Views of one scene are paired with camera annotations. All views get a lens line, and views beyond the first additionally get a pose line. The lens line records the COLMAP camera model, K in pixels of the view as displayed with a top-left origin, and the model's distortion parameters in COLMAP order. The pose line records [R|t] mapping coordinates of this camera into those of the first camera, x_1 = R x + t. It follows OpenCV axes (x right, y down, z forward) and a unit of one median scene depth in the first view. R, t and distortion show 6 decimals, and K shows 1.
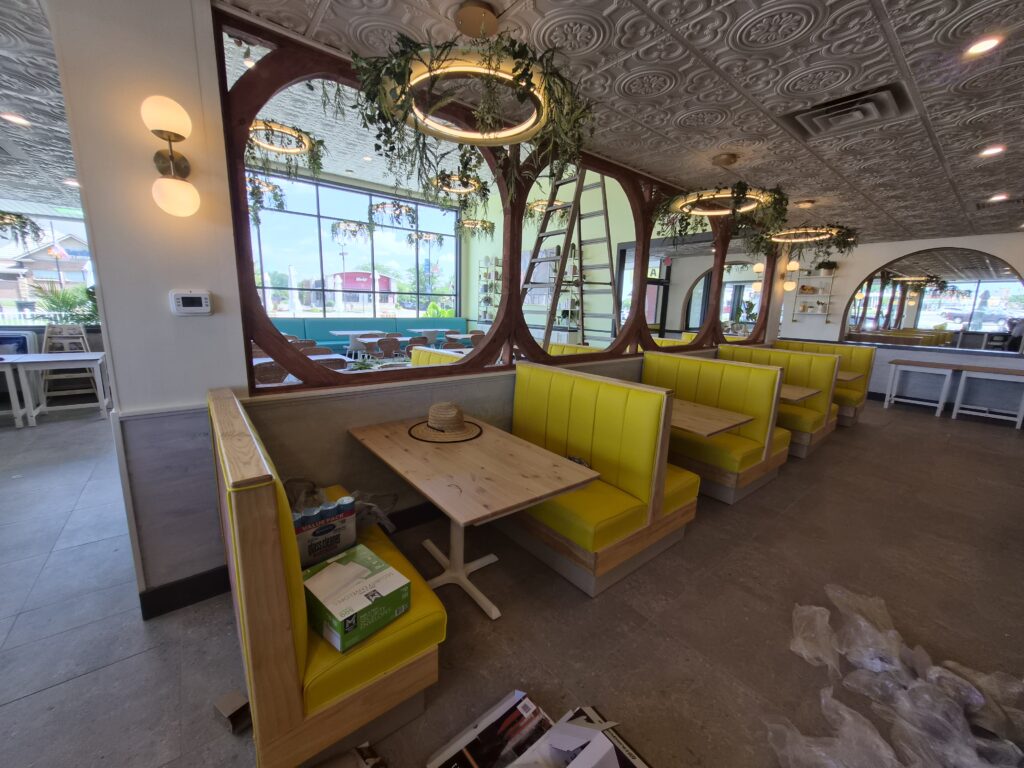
lens RADIAL K [[400.9, 0, 513.7], [0, 400.9, 380.6], [0, 0, 1]] dist [-0.000202, 0.000224]
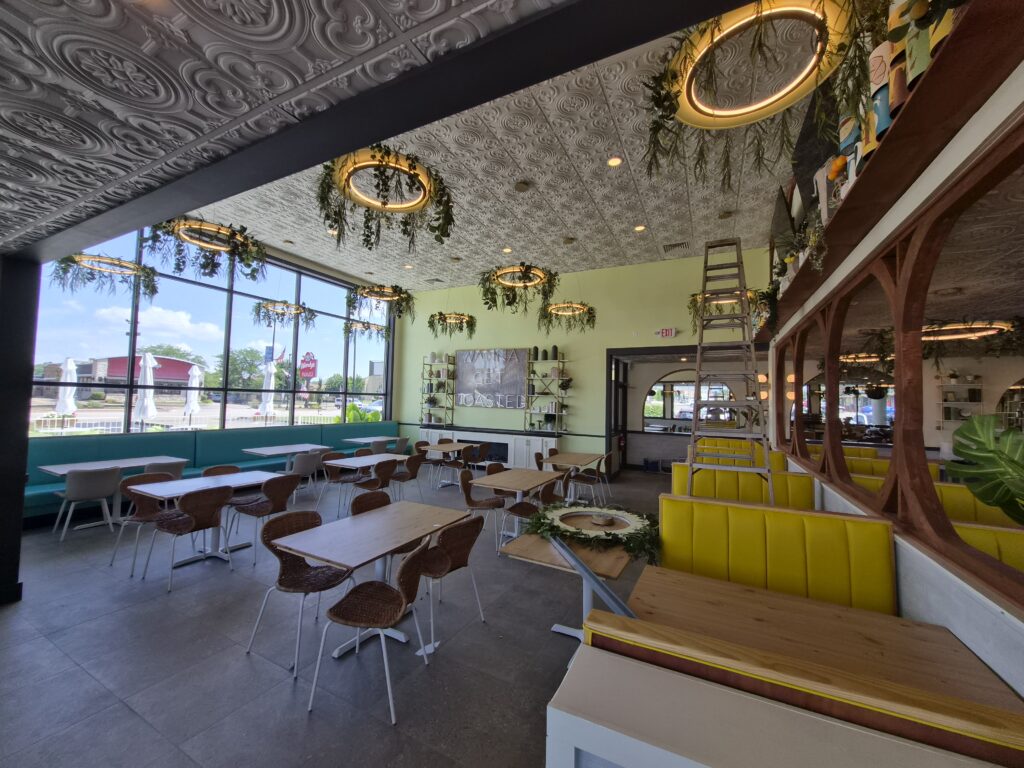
lens RADIAL K [[400.9, 0, 509.6], [0, 400.9, 385.4], [0, 0, 1]] dist [-0.000202, 0.000224]
pose [[0.917028, 0.011103, 0.398668, -0.262616], [0.073173, 0.977960, -0.195552, -0.052825], [-0.392053, 0.208499, 0.896004, 0.153654]]
